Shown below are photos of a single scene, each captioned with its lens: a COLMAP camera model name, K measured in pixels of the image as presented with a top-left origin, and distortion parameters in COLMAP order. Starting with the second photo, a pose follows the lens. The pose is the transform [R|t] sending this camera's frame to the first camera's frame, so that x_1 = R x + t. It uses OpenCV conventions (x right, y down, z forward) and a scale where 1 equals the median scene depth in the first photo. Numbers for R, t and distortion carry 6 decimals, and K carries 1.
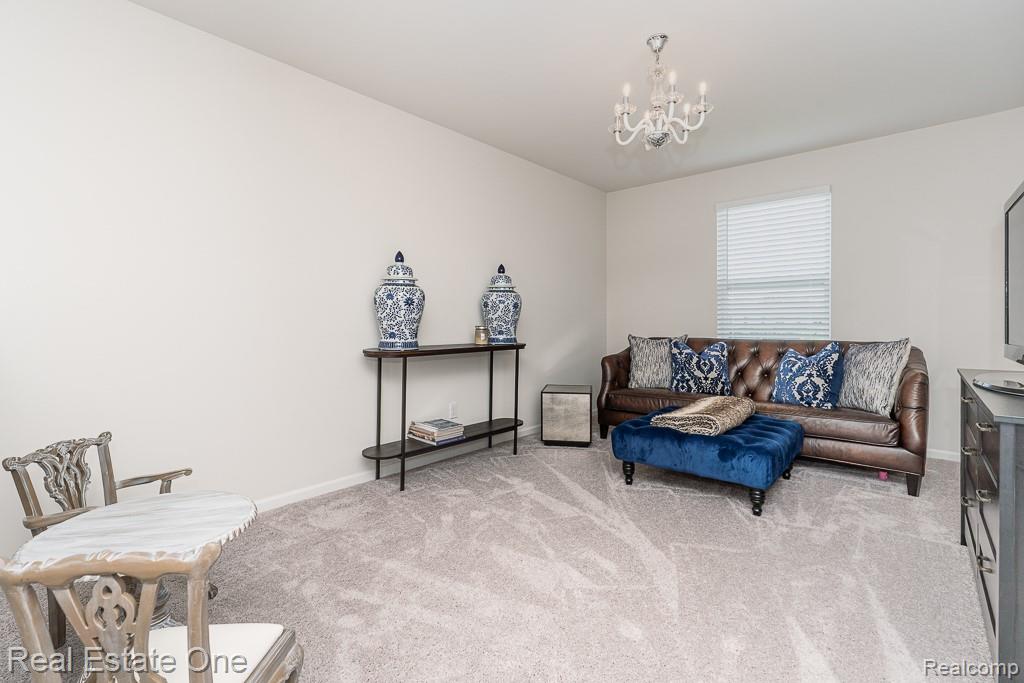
lens RADIAL K [[464.8, 0, 515.1], [0, 464.8, 322.0], [0, 0, 1]] dist [-0.013524, 0.011022]
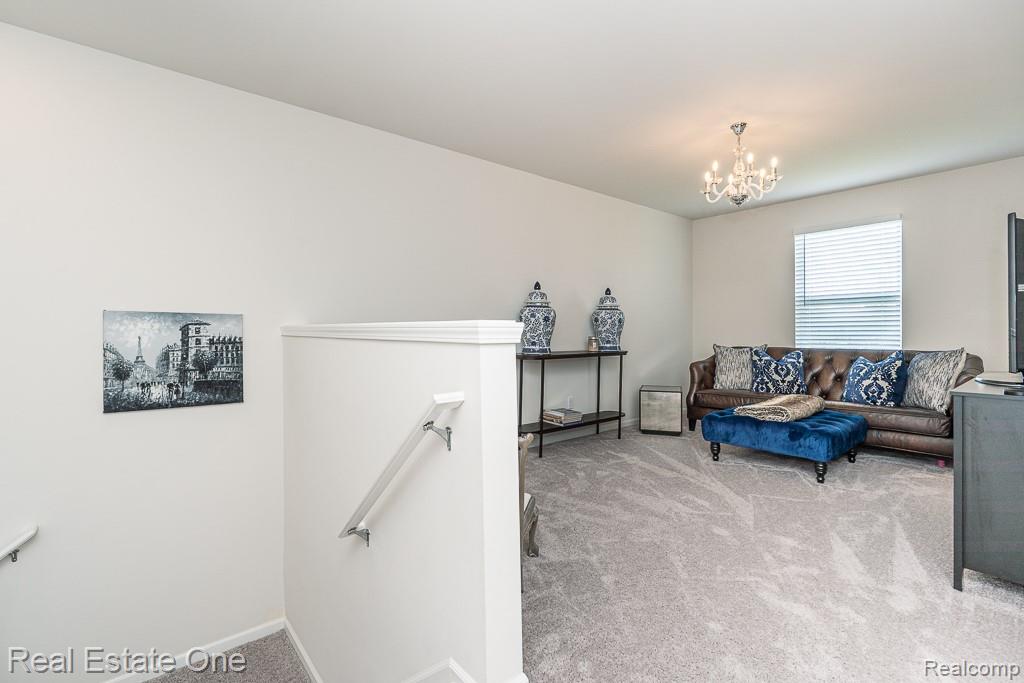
lens RADIAL K [[465.4, 0, 517.3], [0, 465.4, 330.5], [0, 0, 1]] dist [0.000155, 0.000281]
pose [[0.988654, -0.000412, -0.150213, -0.102762], [0.000003, 0.999996, -0.002729, -0.005851], [0.150214, 0.002697, 0.988650, -0.351668]]
